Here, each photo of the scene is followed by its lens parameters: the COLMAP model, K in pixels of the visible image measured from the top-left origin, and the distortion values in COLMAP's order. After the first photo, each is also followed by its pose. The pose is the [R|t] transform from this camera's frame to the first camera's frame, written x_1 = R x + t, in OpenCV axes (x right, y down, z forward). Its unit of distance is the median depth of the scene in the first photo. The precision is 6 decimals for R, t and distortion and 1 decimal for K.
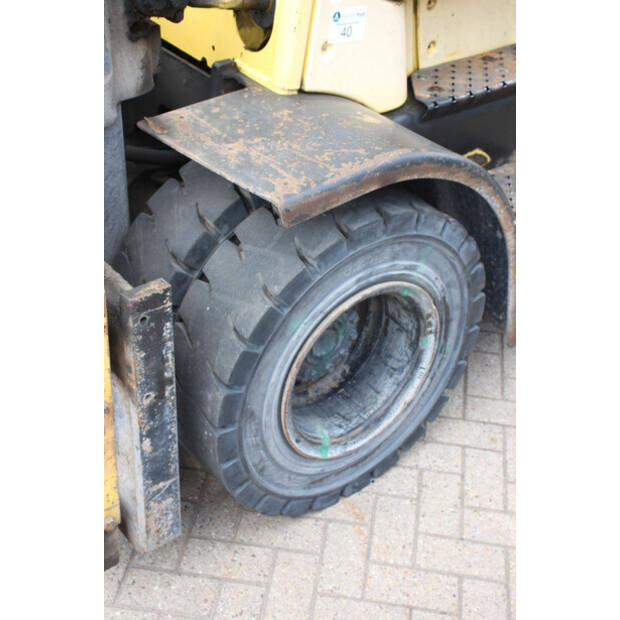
lens RADIAL K [[954.6, 0, 310.0], [0, 954.6, 310.0], [0, 0, 1]] dist [0.047426, 0.061316]
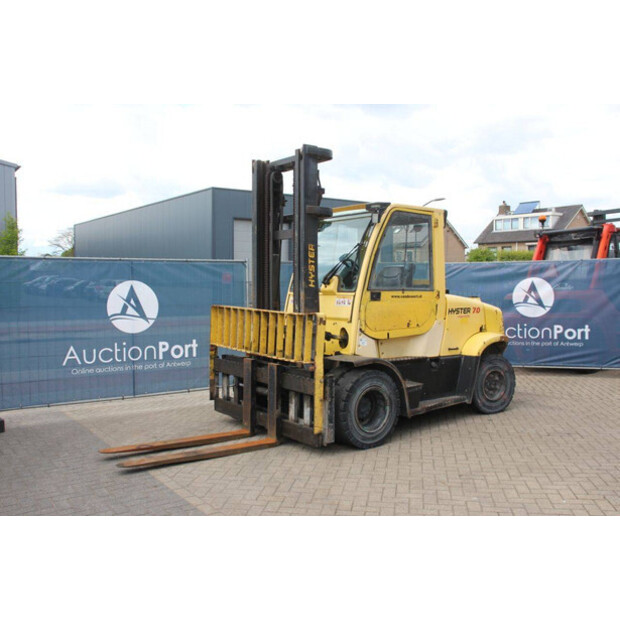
lens RADIAL K [[602.6, 0, 310.0], [0, 602.6, 310.0], [0, 0, 1]] dist [-0.079179, 0.004778]
pose [[0.998598, -0.047982, -0.022351, -0.157756], [0.028163, 0.839148, -0.543174, 1.243533], [0.044818, 0.541783, 0.839322, -1.689258]]
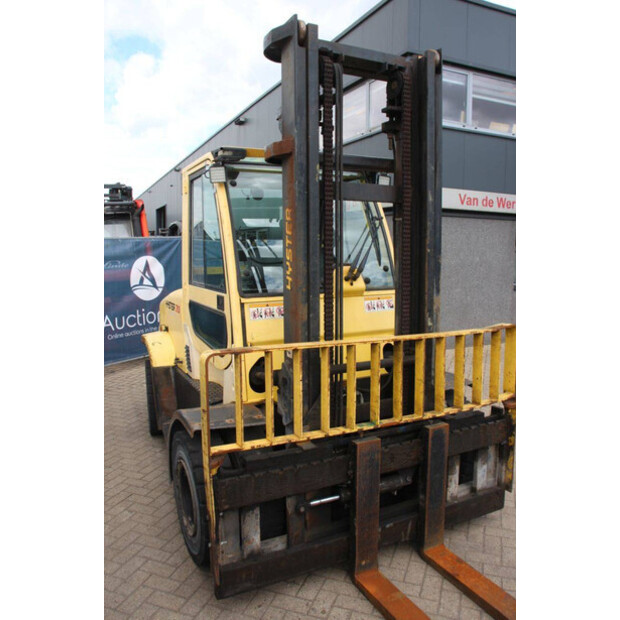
lens RADIAL K [[508.7, 0, 310.0], [0, 508.7, 310.0], [0, 0, 1]] dist [-0.176462, 0.153775]
pose [[0.202872, -0.169937, 0.964347, -1.814922], [0.577784, 0.815887, 0.022225, -0.683771], [-0.790575, 0.552676, 0.263707, 0.703128]]
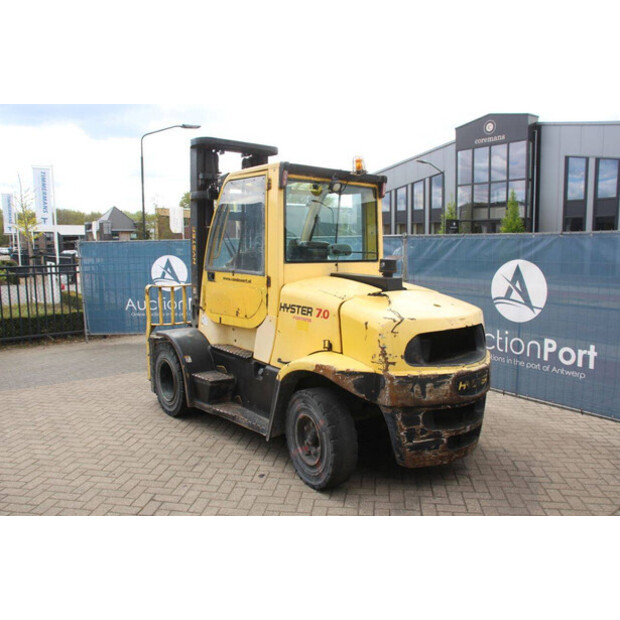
lens RADIAL K [[508.7, 0, 310.0], [0, 508.7, 310.0], [0, 0, 1]] dist [-0.176462, 0.153775]
pose [[0.014868, 0.077020, -0.996919, 2.675261], [-0.582431, 0.811086, 0.053977, -0.816821], [0.812744, 0.579834, 0.056918, 1.300562]]
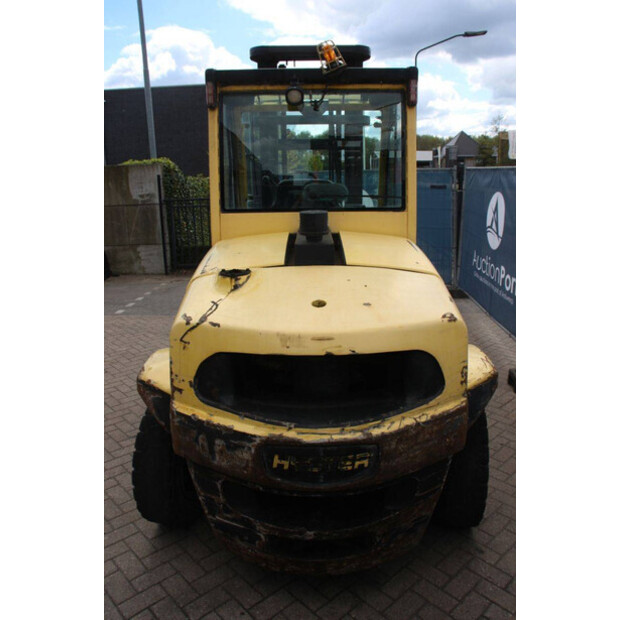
lens RADIAL K [[508.7, 0, 310.0], [0, 508.7, 310.0], [0, 0, 1]] dist [-0.176462, 0.153775]
pose [[-0.619477, 0.168921, -0.766625, 1.609922], [-0.467016, 0.705658, 0.532863, -1.539778], [0.630986, 0.688123, -0.358250, 2.154266]]
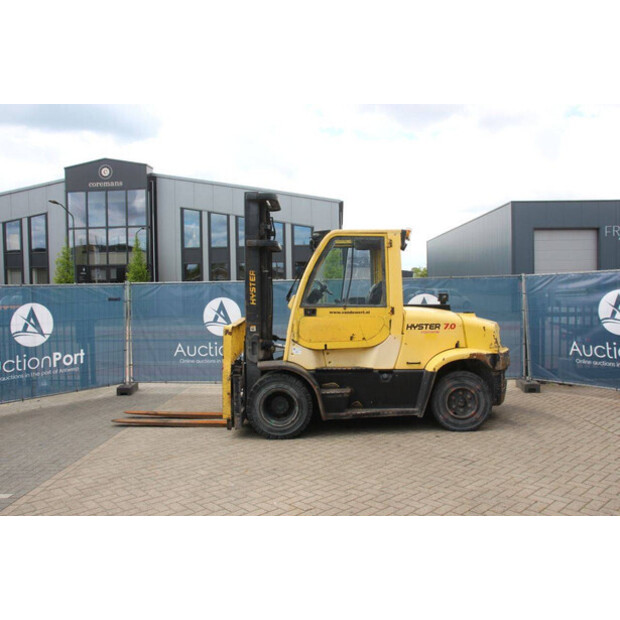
lens RADIAL K [[548.7, 0, 310.0], [0, 548.7, 310.0], [0, 0, 1]] dist [-0.113959, 0.021648]
pose [[0.776314, -0.038222, -0.629186, 2.228474], [-0.322695, 0.833347, -0.448778, 0.967636], [0.541484, 0.551428, 0.634605, -1.193129]]
